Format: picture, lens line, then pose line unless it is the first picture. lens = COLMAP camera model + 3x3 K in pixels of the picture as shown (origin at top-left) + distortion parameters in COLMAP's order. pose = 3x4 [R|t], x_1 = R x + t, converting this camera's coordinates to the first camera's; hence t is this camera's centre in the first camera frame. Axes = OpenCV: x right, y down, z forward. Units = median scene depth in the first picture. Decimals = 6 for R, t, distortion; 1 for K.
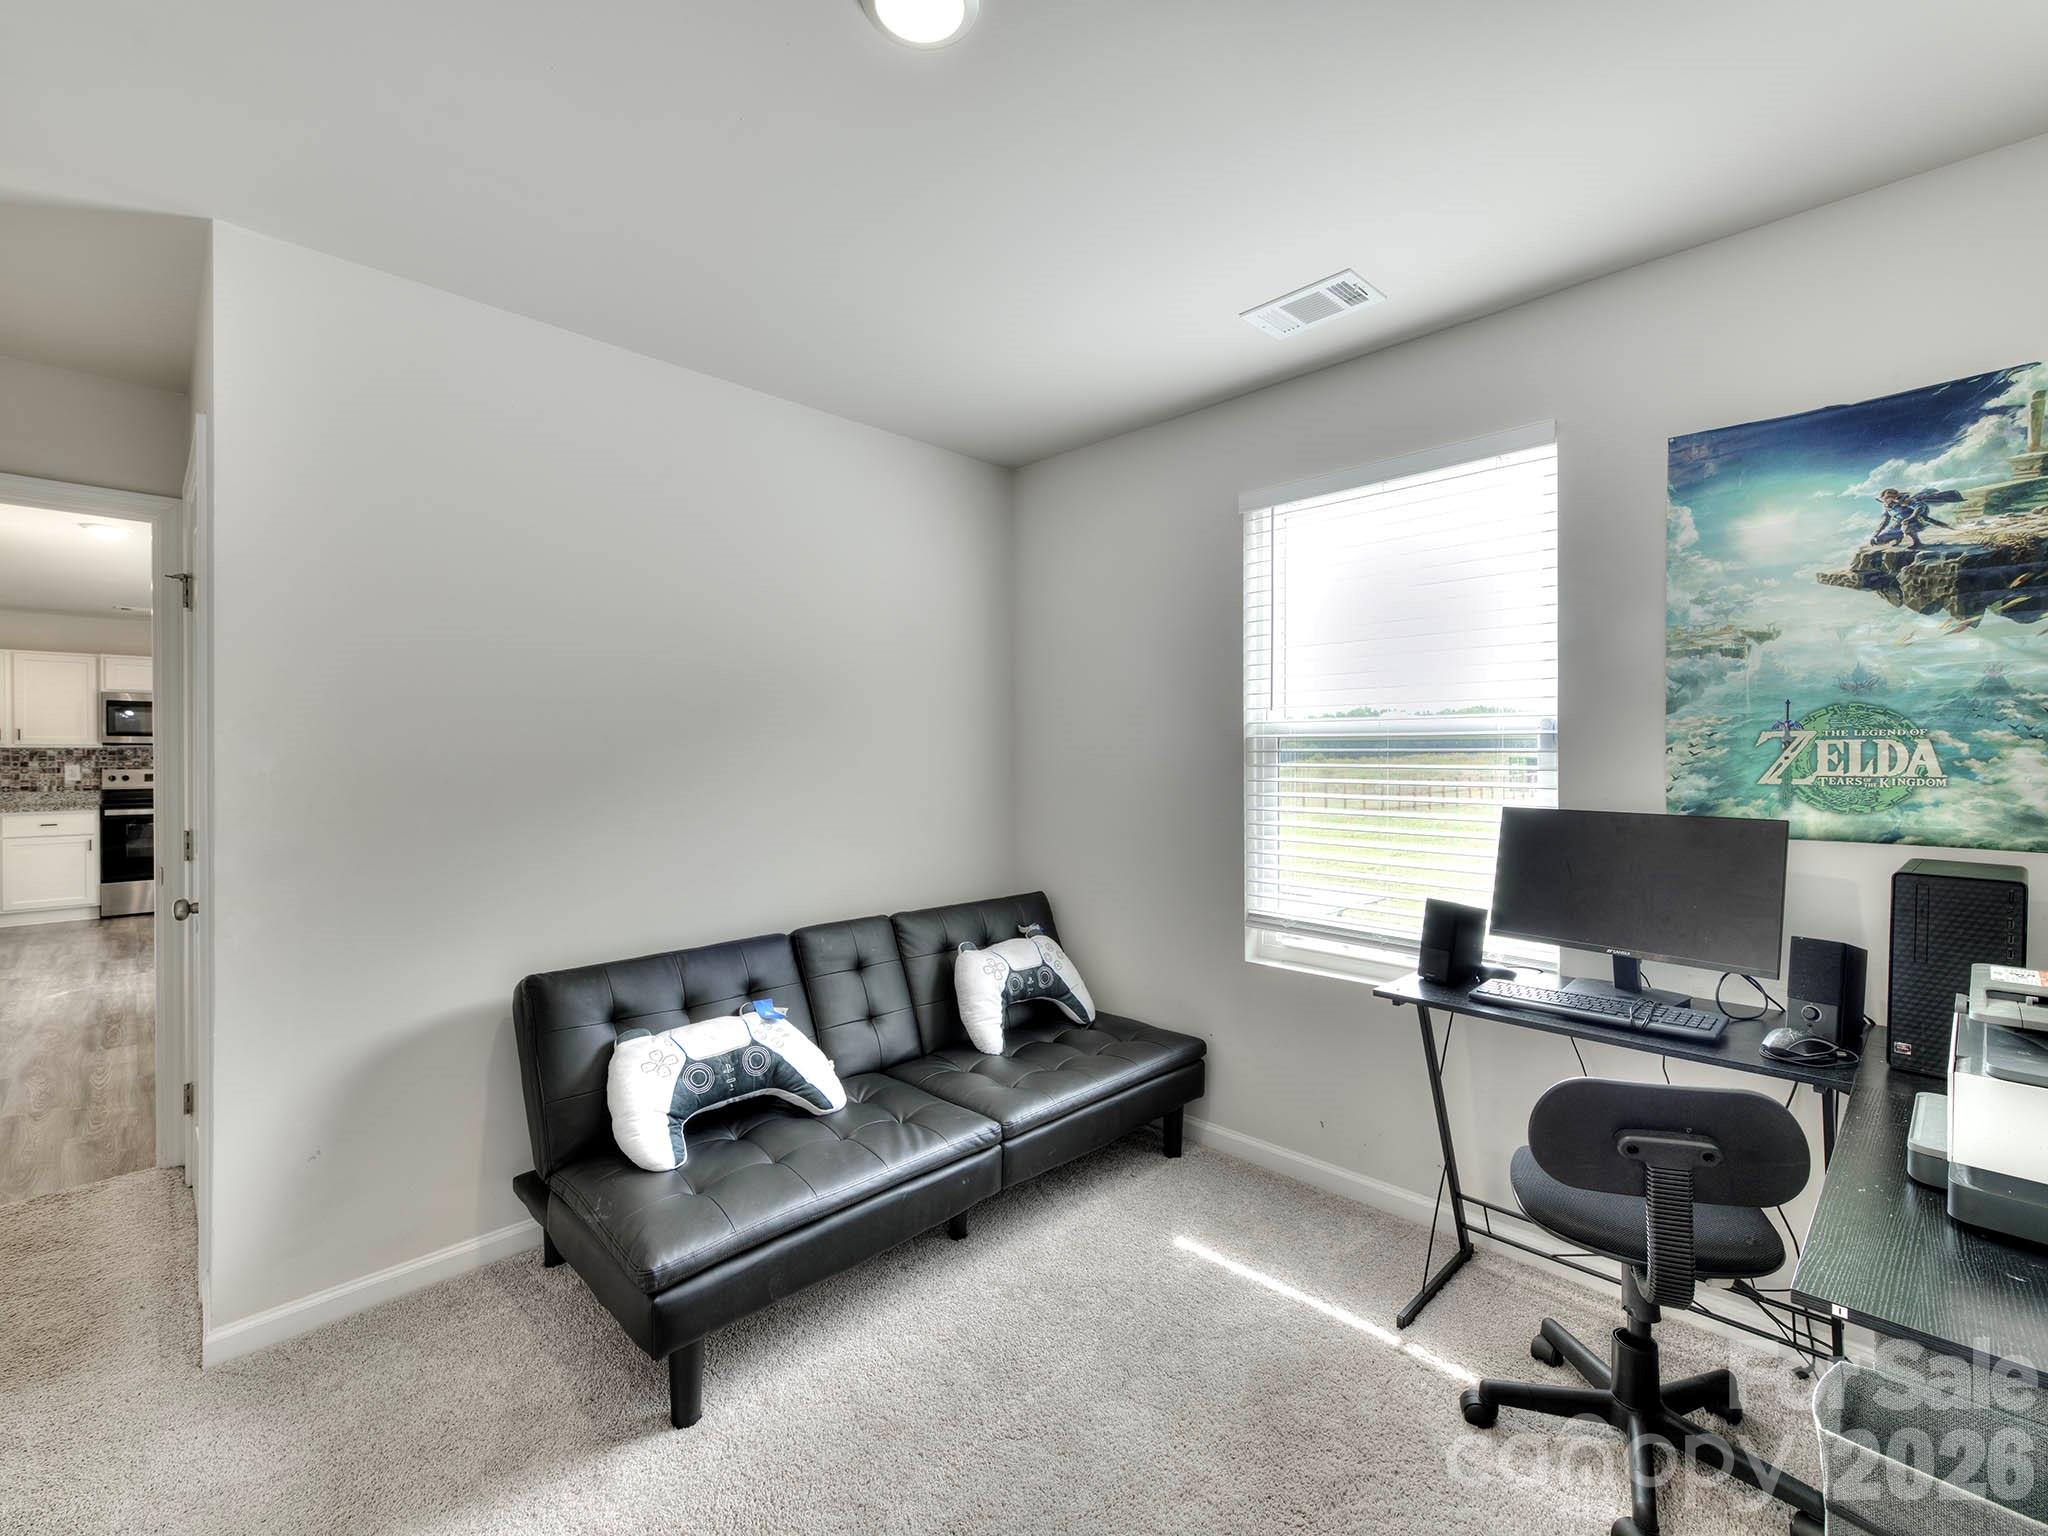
lens RADIAL K [[889.5, 0, 1020.4], [0, 889.5, 760.0], [0, 0, 1]] dist [0.015299, -0.006156]
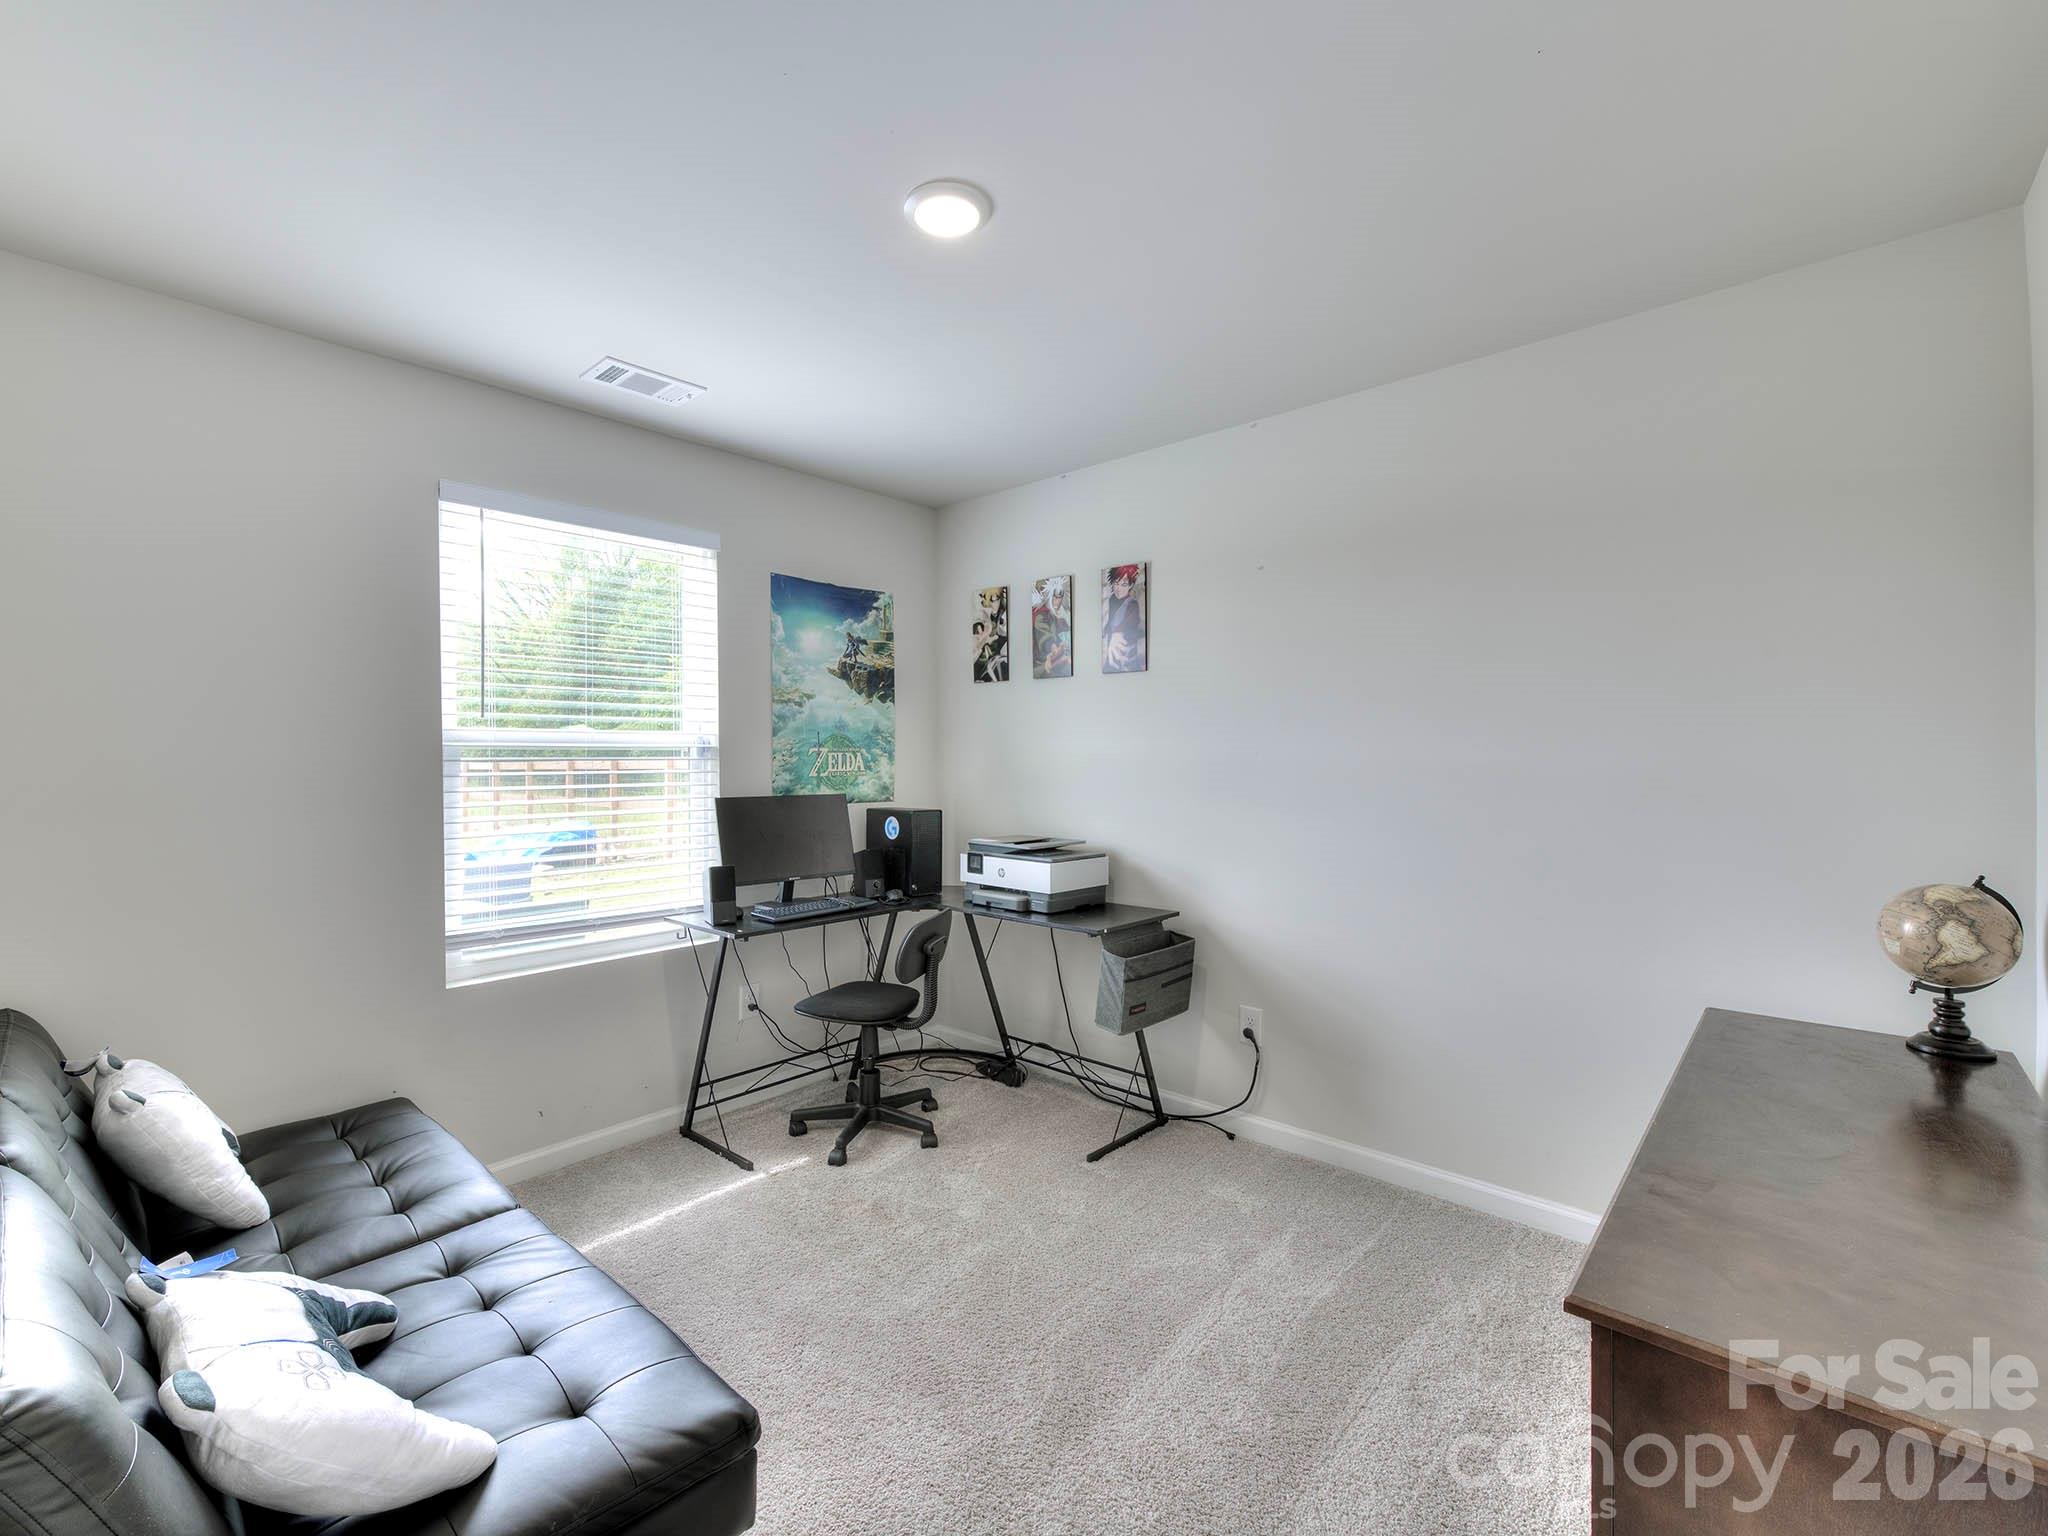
lens RADIAL K [[889.5, 0, 1020.4], [0, 889.5, 760.0], [0, 0, 1]] dist [0.015299, -0.006156]
pose [[-0.055322, 0.001368, 0.998468, -1.026020], [0.015544, 0.999879, -0.000509, 0.000452], [-0.998348, 0.015492, -0.055337, 0.667306]]
